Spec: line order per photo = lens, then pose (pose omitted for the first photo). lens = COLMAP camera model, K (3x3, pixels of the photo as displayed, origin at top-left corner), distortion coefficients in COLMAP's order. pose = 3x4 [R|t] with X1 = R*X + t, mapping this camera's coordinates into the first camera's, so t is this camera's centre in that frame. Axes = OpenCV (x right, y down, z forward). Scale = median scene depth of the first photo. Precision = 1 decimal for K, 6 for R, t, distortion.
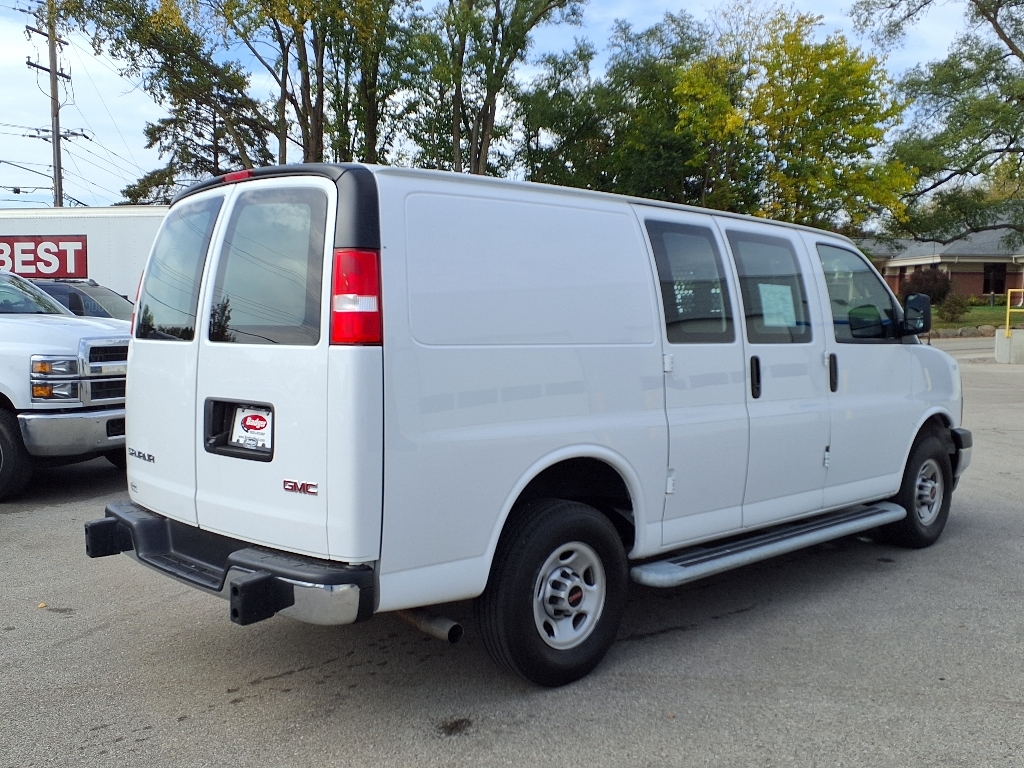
lens RADIAL K [[992.4, 0, 512.0], [0, 992.4, 384.0], [0, 0, 1]] dist [-0.005225, 0.003803]
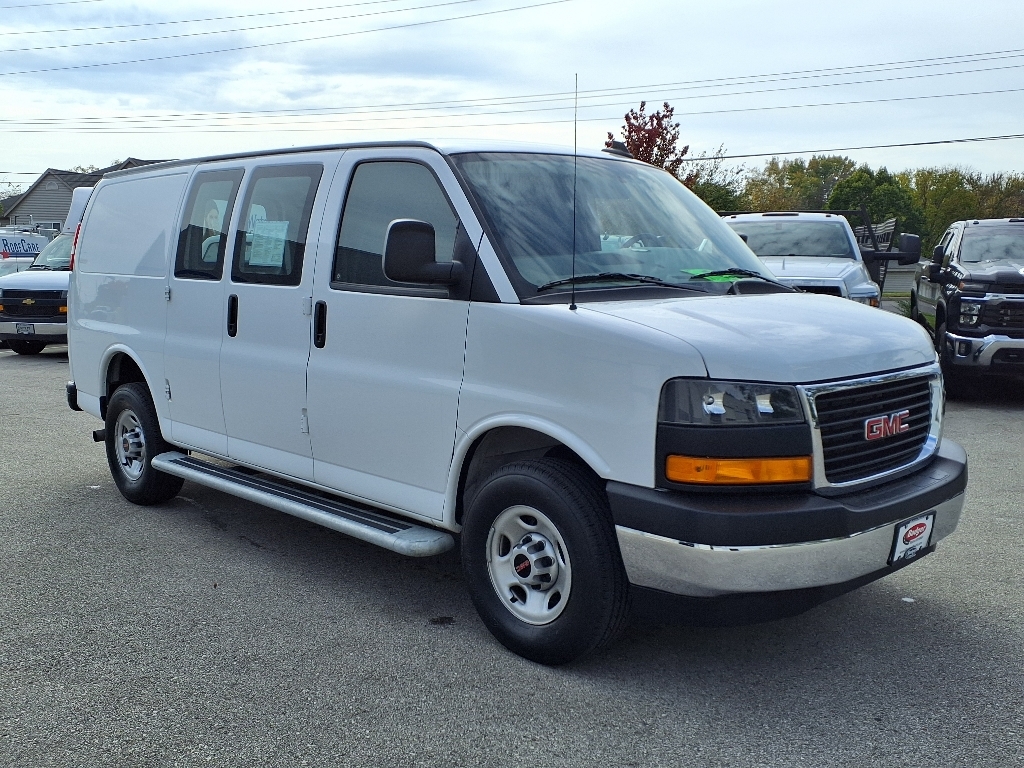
lens RADIAL K [[992.4, 0, 512.0], [0, 992.4, 384.0], [0, 0, 1]] dist [-0.005225, 0.003803]
pose [[0.027415, 0.127267, -0.991490, 1.138008], [-0.069952, 0.989675, 0.125100, -0.075983], [0.997174, 0.065927, 0.036035, 1.124855]]
